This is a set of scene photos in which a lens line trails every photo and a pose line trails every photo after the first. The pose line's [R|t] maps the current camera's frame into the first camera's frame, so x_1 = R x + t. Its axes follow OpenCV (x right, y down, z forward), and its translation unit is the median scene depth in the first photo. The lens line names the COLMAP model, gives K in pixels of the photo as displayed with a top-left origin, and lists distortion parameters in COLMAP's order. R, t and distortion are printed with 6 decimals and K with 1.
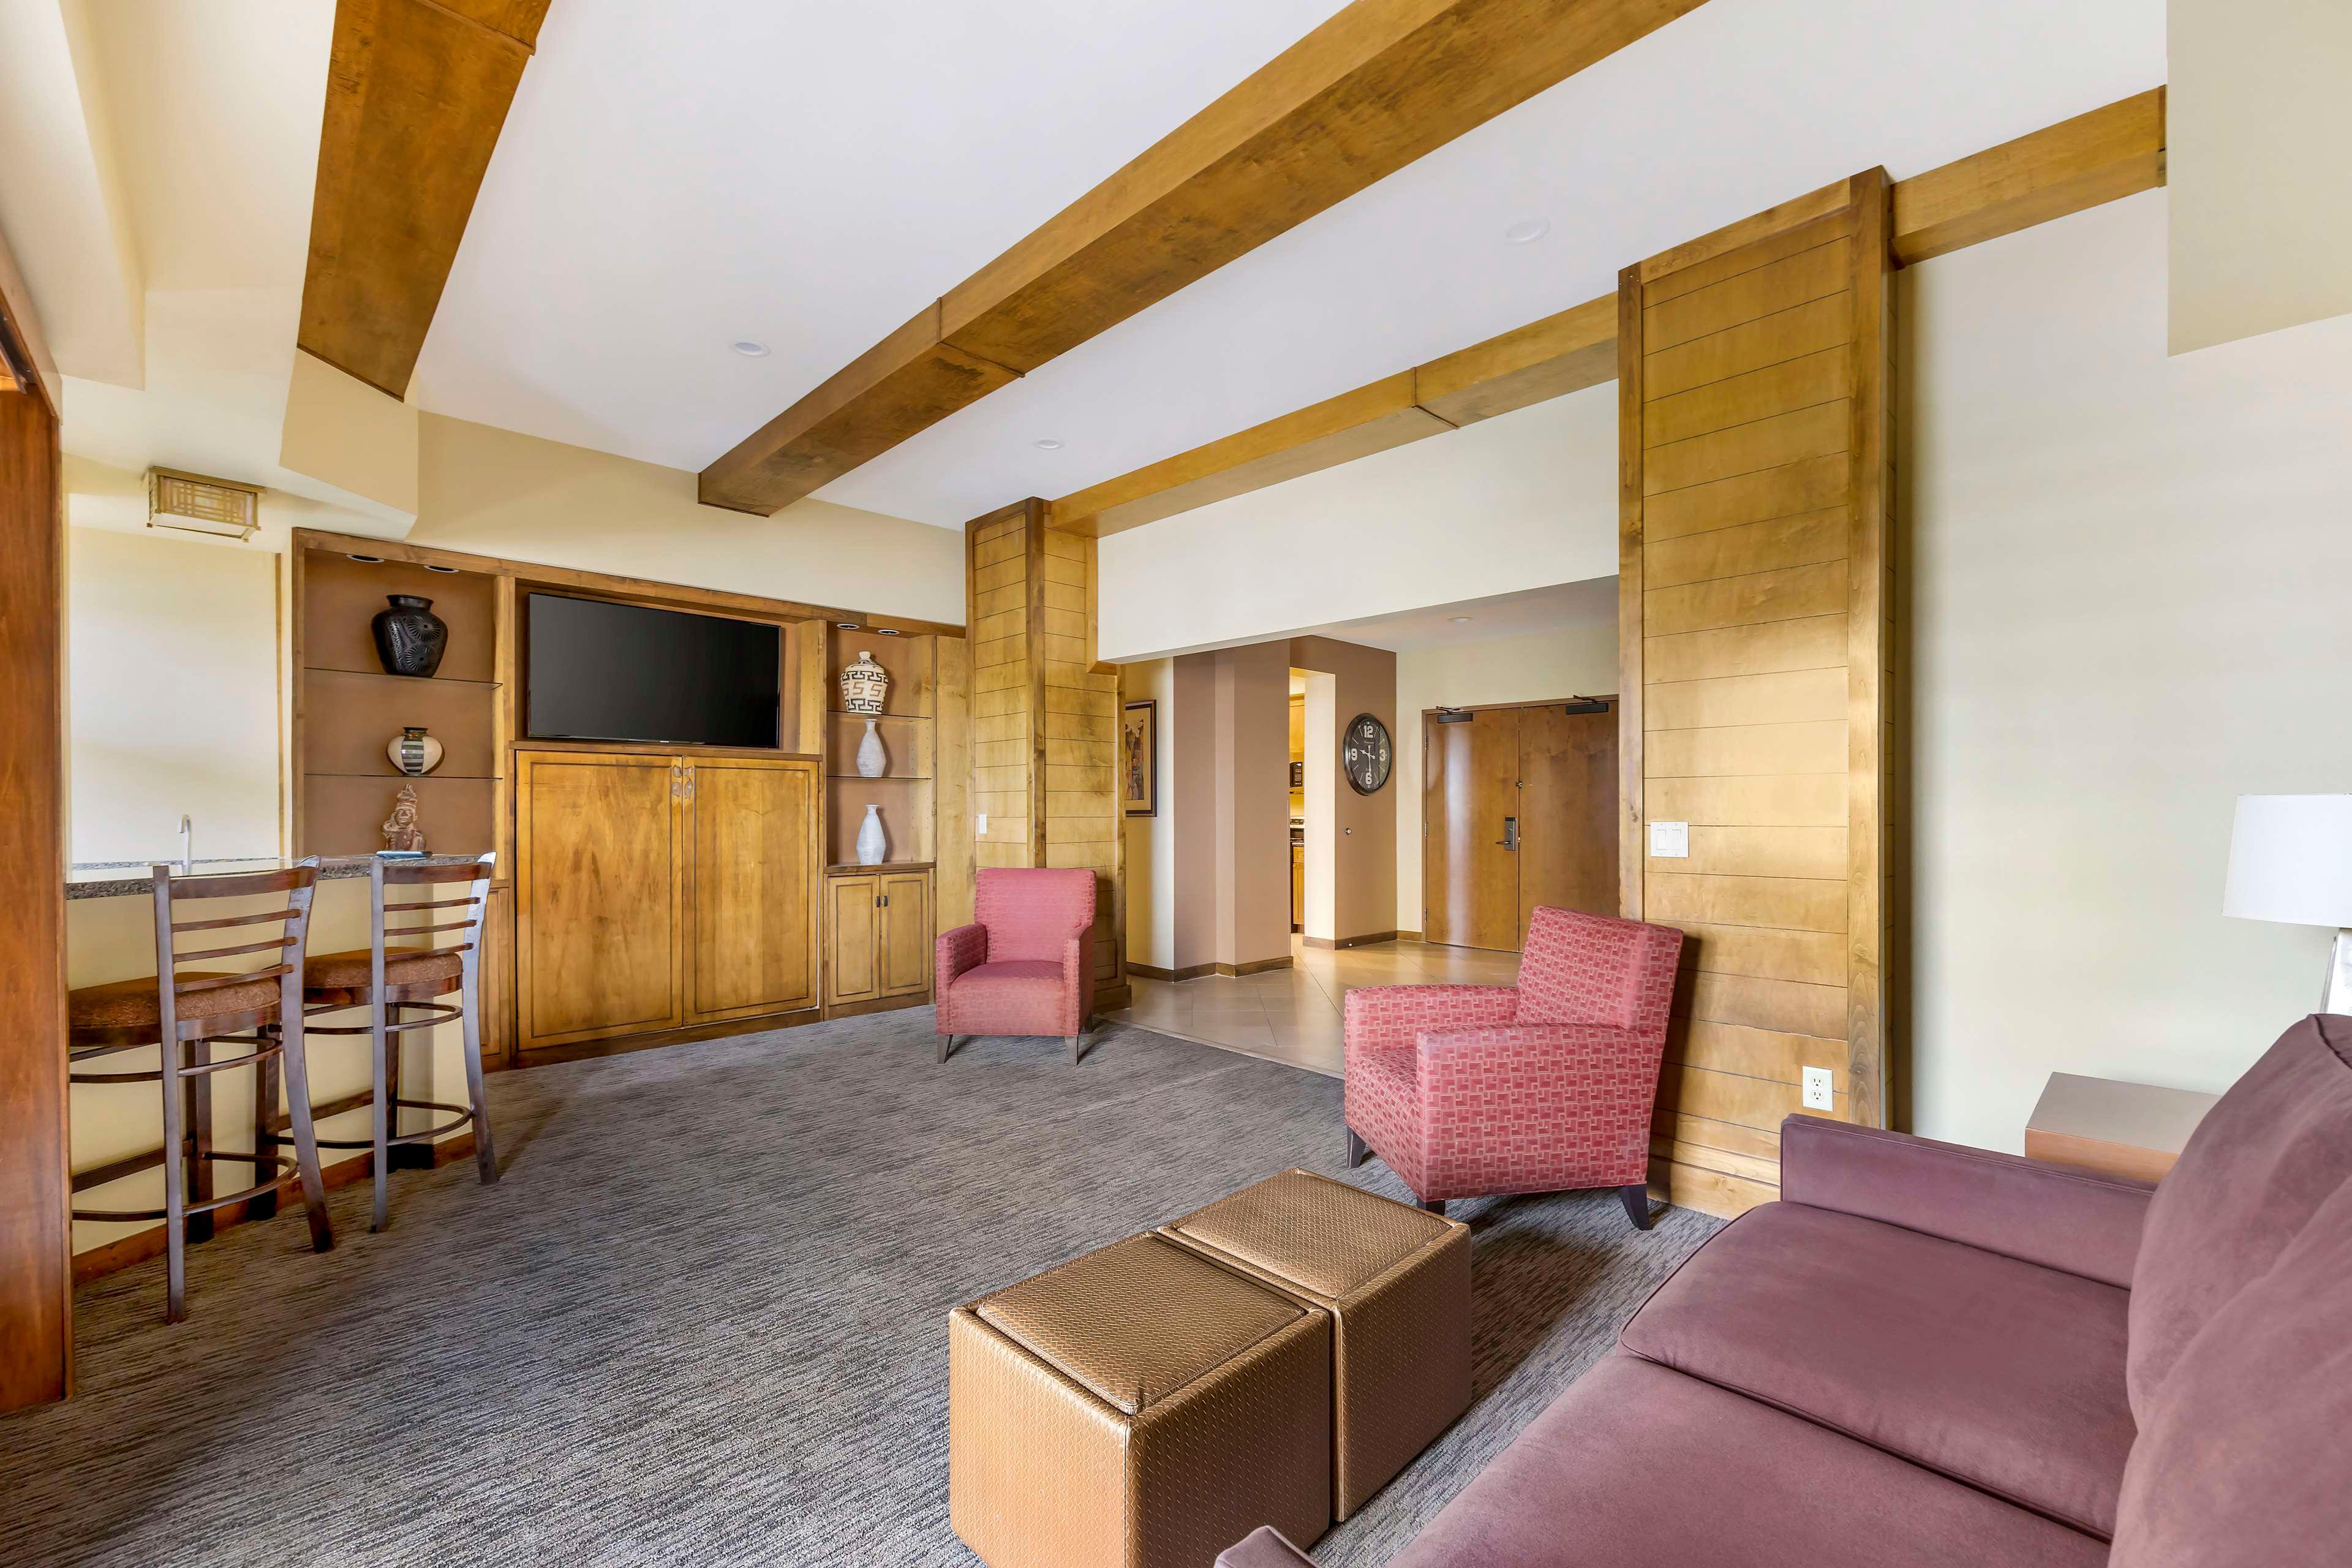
lens RADIAL K [[965.3, 0, 1176.8], [0, 965.3, 812.0], [0, 0, 1]] dist [0.001118, 0.000086]
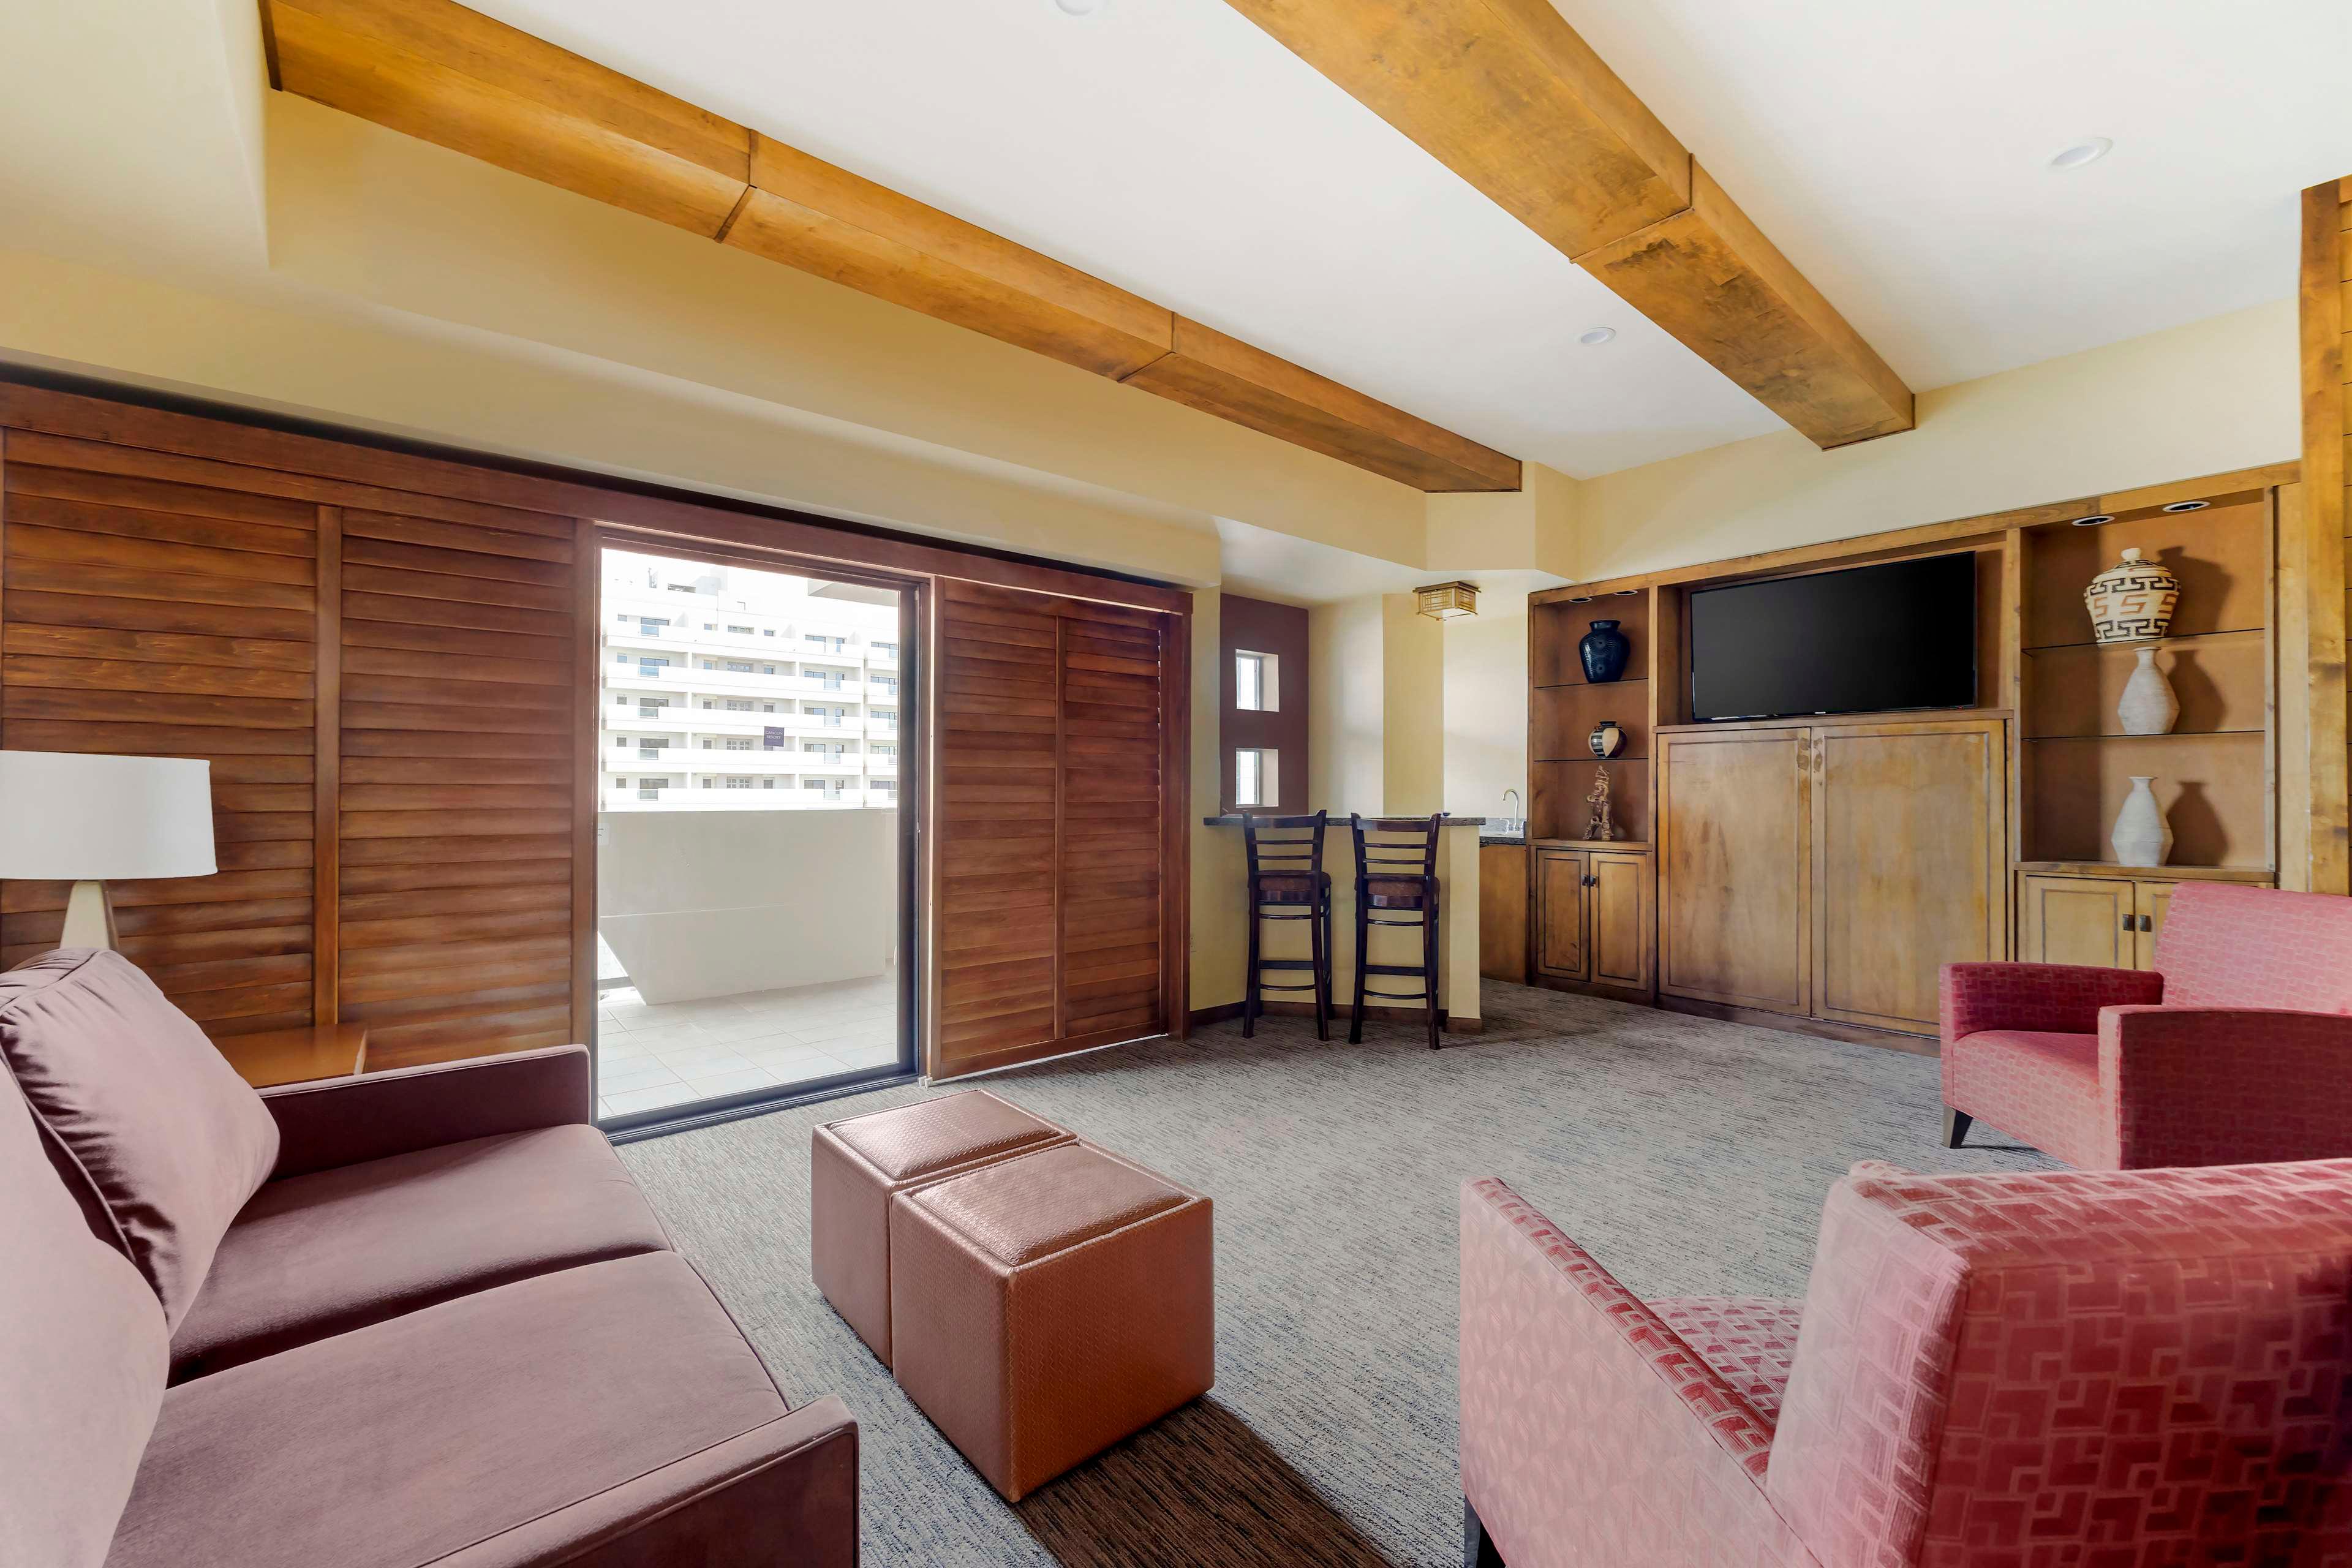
lens RADIAL K [[945.1, 0, 1221.1], [0, 945.1, 786.5], [0, 0, 1]] dist [-0.000854, -0.000105]
pose [[-0.043811, -0.004555, -0.999029, 0.459229], [-0.004395, 0.999981, -0.004367, 0.006492], [0.999030, 0.004199, -0.043830, 0.507020]]
